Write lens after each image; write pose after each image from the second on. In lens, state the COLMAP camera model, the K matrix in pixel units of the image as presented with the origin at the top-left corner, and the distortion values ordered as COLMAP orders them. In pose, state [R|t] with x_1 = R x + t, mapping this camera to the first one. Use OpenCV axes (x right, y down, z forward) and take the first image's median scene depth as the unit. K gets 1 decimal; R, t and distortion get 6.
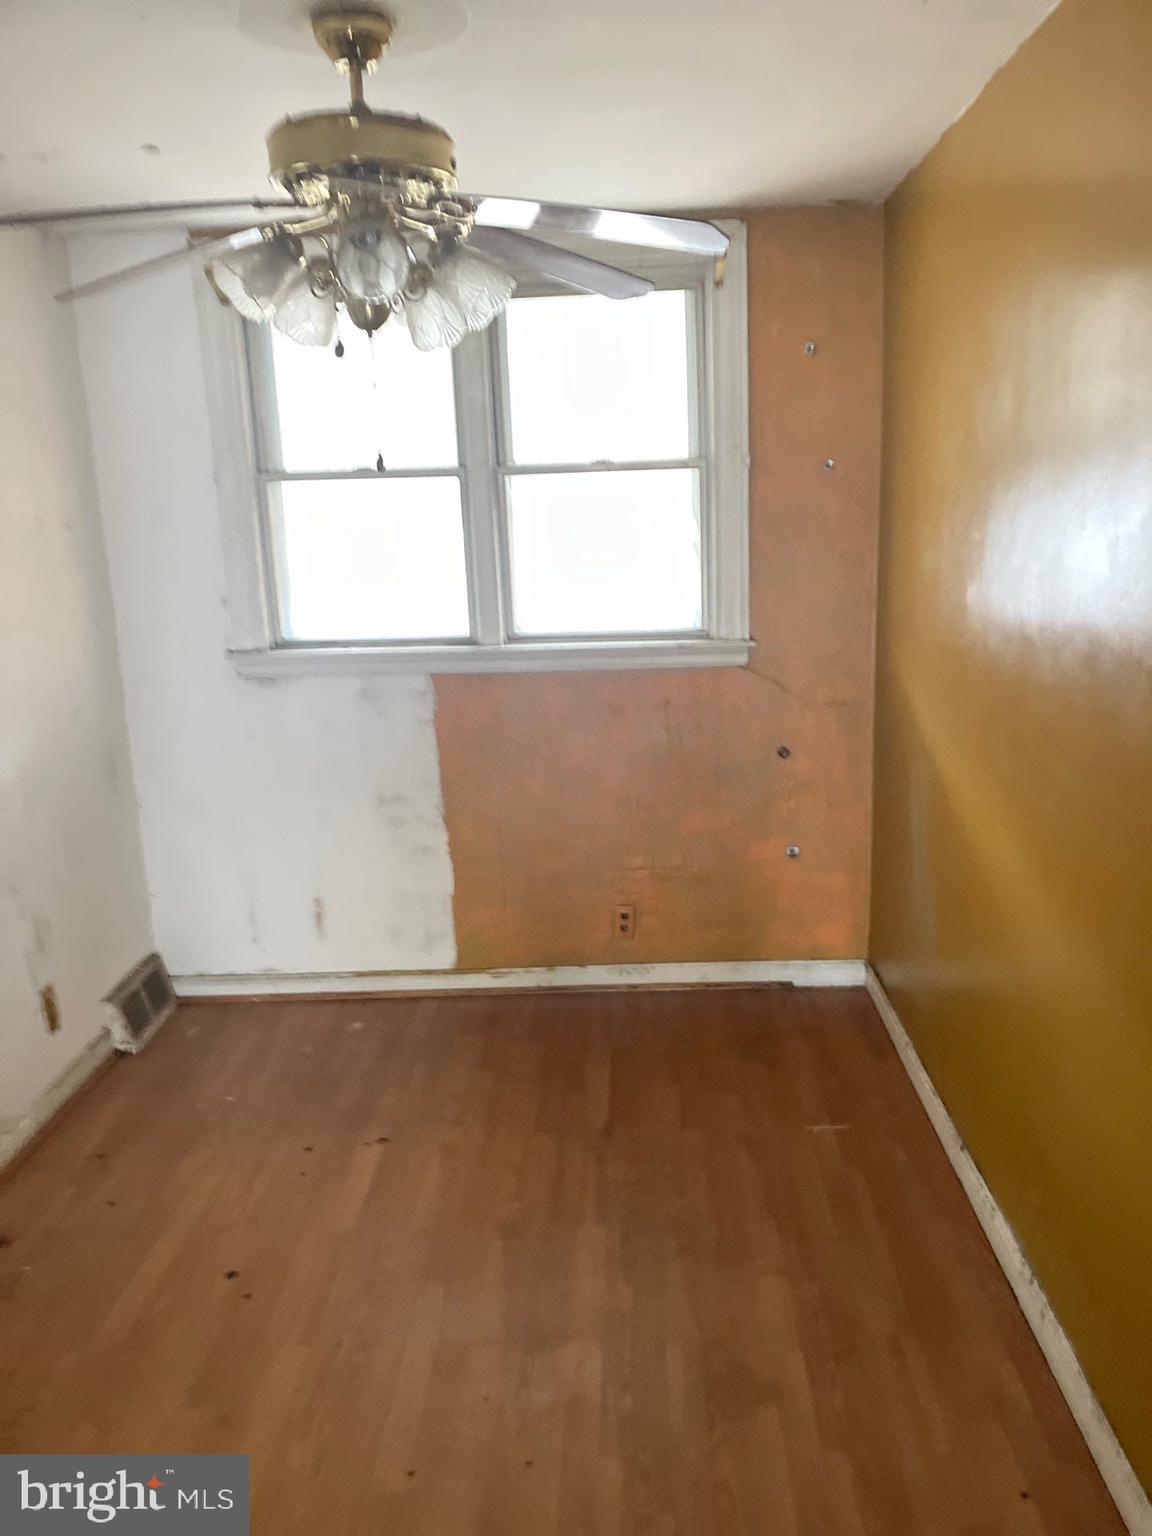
lens RADIAL K [[1241.4, 0, 606.2], [0, 1241.4, 768.7], [0, 0, 1]] dist [0.090688, -0.167670]
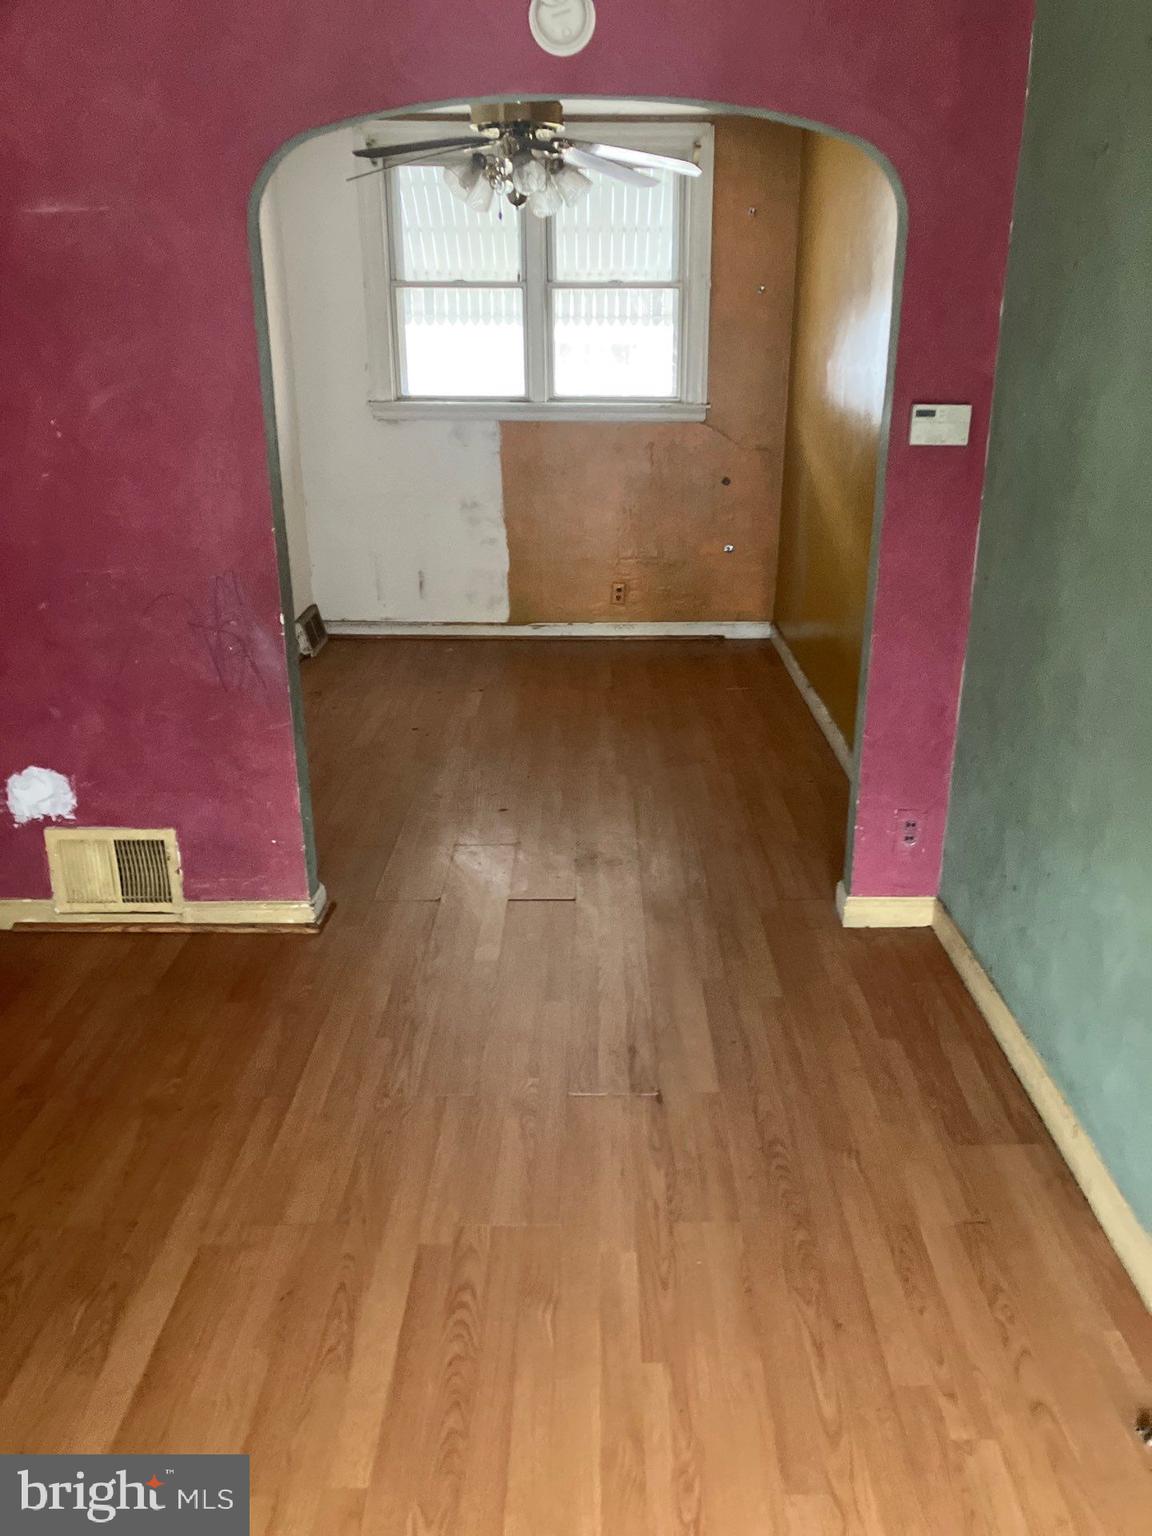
lens RADIAL K [[1241.4, 0, 606.2], [0, 1241.4, 768.7], [0, 0, 1]] dist [0.090688, -0.167670]
pose [[0.999015, 0.025808, 0.036088, -0.054112], [-0.030219, 0.991371, 0.127555, 0.149604], [-0.032485, -0.128519, 0.991175, -0.593955]]
